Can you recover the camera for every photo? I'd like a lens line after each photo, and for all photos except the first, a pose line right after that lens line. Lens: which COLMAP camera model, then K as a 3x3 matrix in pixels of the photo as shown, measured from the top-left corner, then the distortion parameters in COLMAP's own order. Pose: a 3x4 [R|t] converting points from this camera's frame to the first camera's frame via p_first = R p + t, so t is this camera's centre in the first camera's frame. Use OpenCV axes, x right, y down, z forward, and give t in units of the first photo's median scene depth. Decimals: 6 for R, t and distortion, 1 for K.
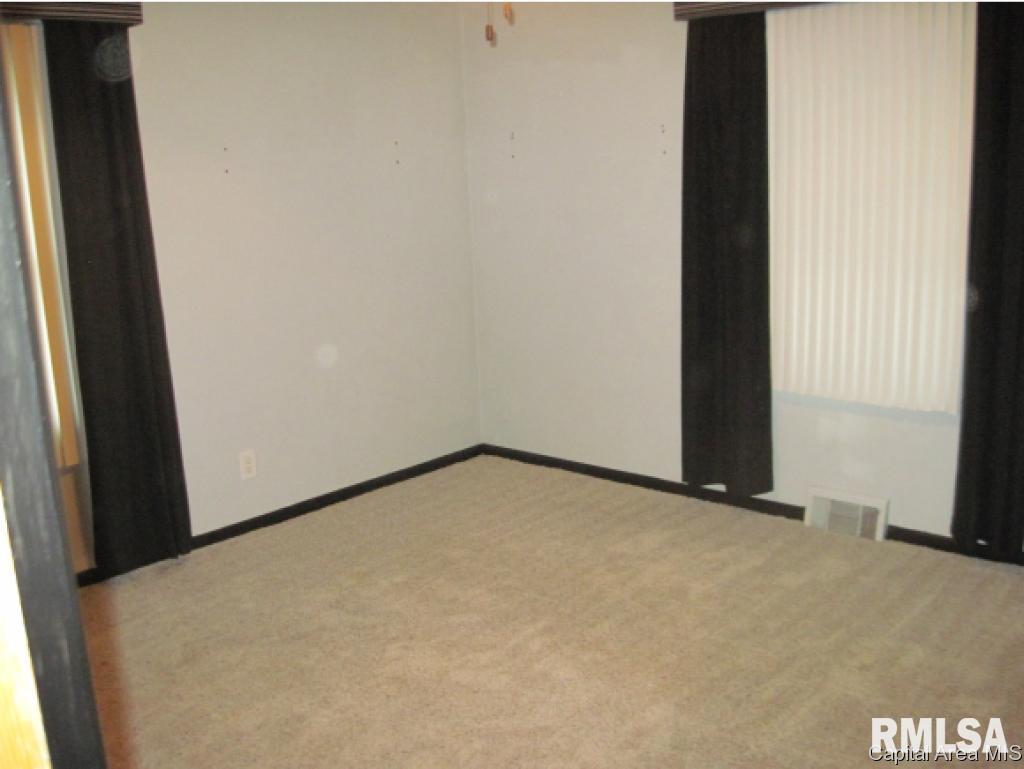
lens RADIAL K [[1084.2, 0, 514.6], [0, 1084.2, 388.2], [0, 0, 1]] dist [-0.108611, 0.000000]
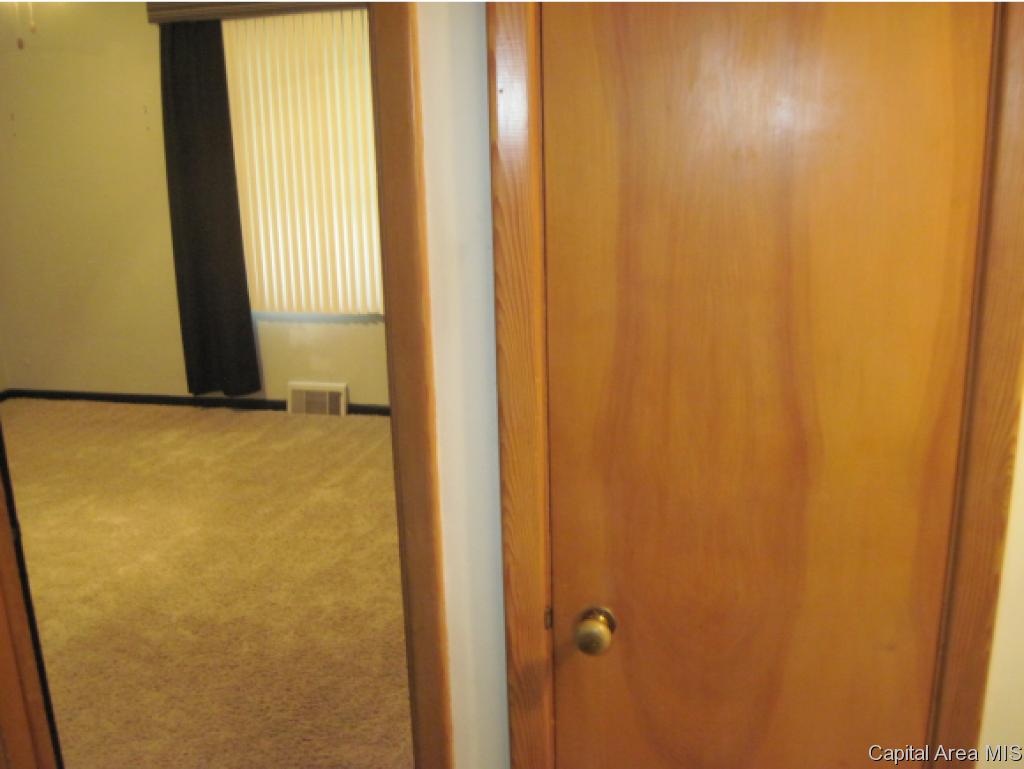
lens RADIAL K [[1084.2, 0, 513.3], [0, 1084.2, 385.5], [0, 0, 1]] dist [-0.108611, 0.000000]
pose [[0.891060, -0.104038, 0.441802, -0.064918], [0.096935, 0.994538, 0.038694, 0.073817], [-0.443414, 0.008347, 0.896278, -0.314285]]
